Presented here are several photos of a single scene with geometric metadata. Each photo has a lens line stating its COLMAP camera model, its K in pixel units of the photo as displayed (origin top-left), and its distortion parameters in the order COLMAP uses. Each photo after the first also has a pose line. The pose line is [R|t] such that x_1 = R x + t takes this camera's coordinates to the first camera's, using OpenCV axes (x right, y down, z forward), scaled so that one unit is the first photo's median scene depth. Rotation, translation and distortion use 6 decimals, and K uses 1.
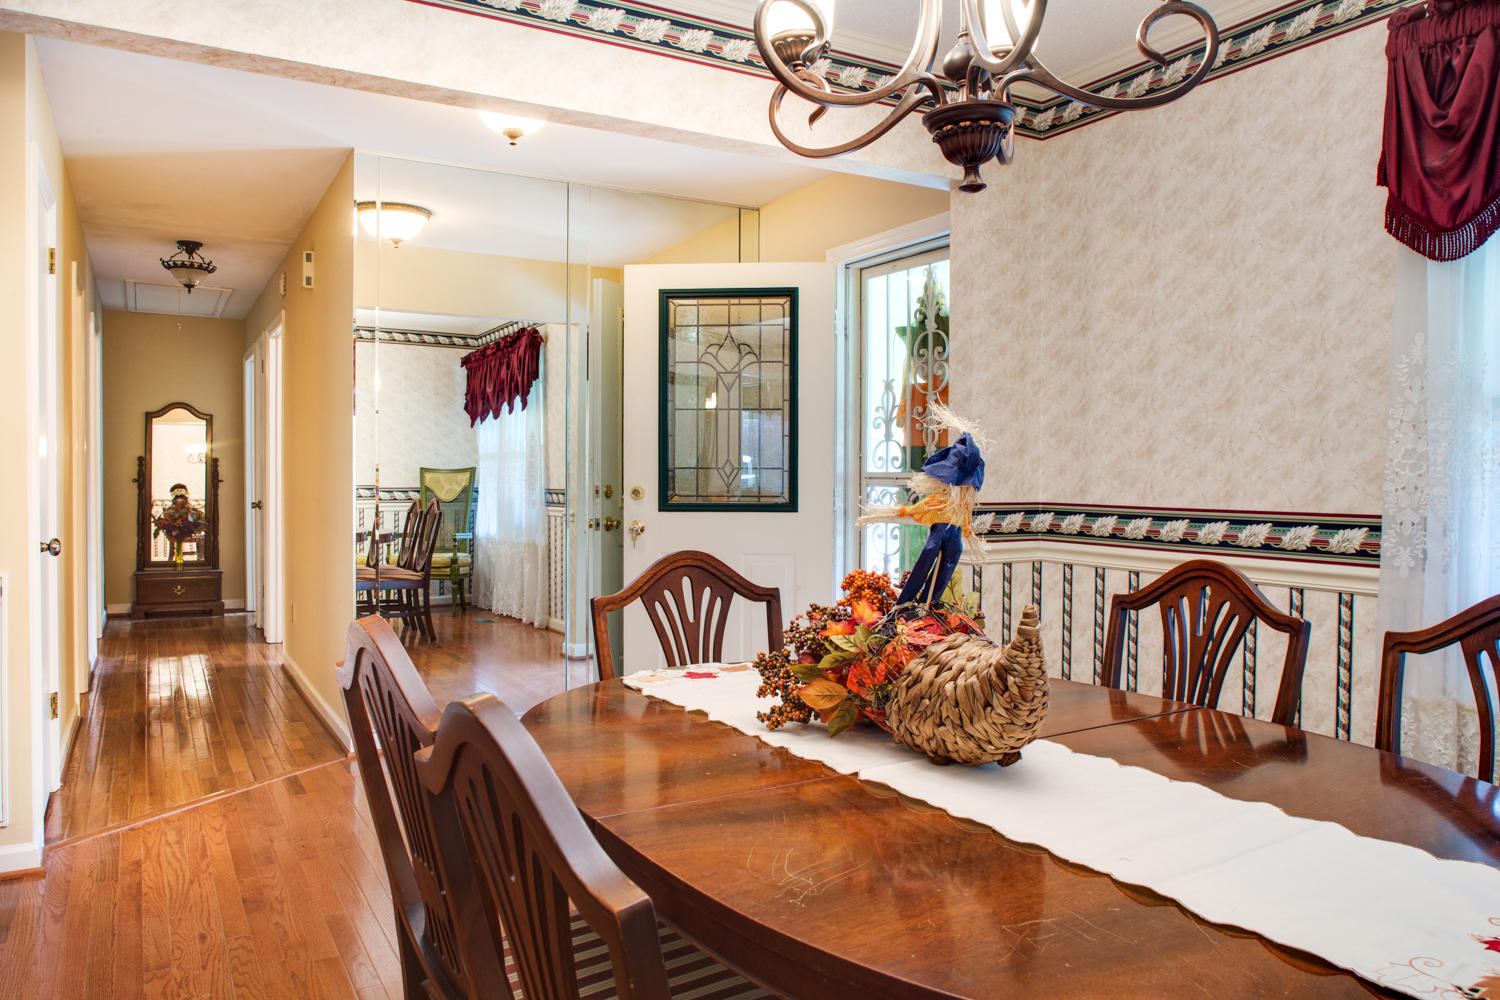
lens RADIAL K [[1048.9, 0, 750.0], [0, 1048.9, 500.0], [0, 0, 1]] dist [-0.061855, 0.034719]
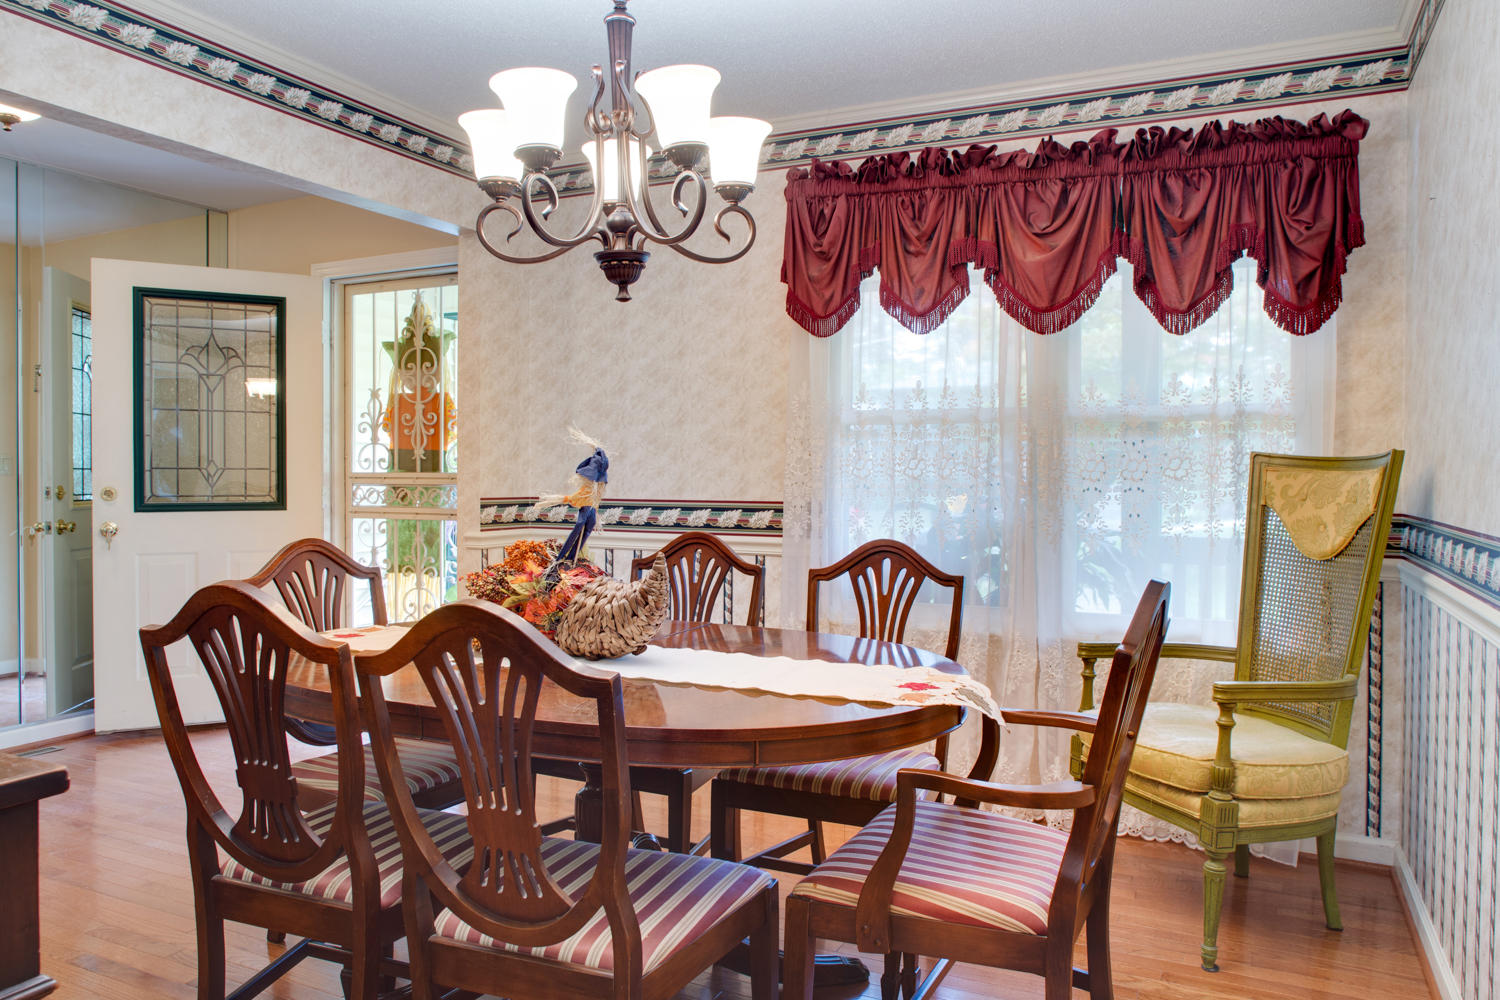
lens RADIAL K [[1048.9, 0, 750.0], [0, 1048.9, 500.0], [0, 0, 1]] dist [-0.061855, 0.034719]
pose [[0.832431, -0.013684, 0.553960, -0.252103], [0.013432, 0.999900, 0.004516, 0.004933], [-0.553966, 0.003681, 0.832531, -0.224572]]
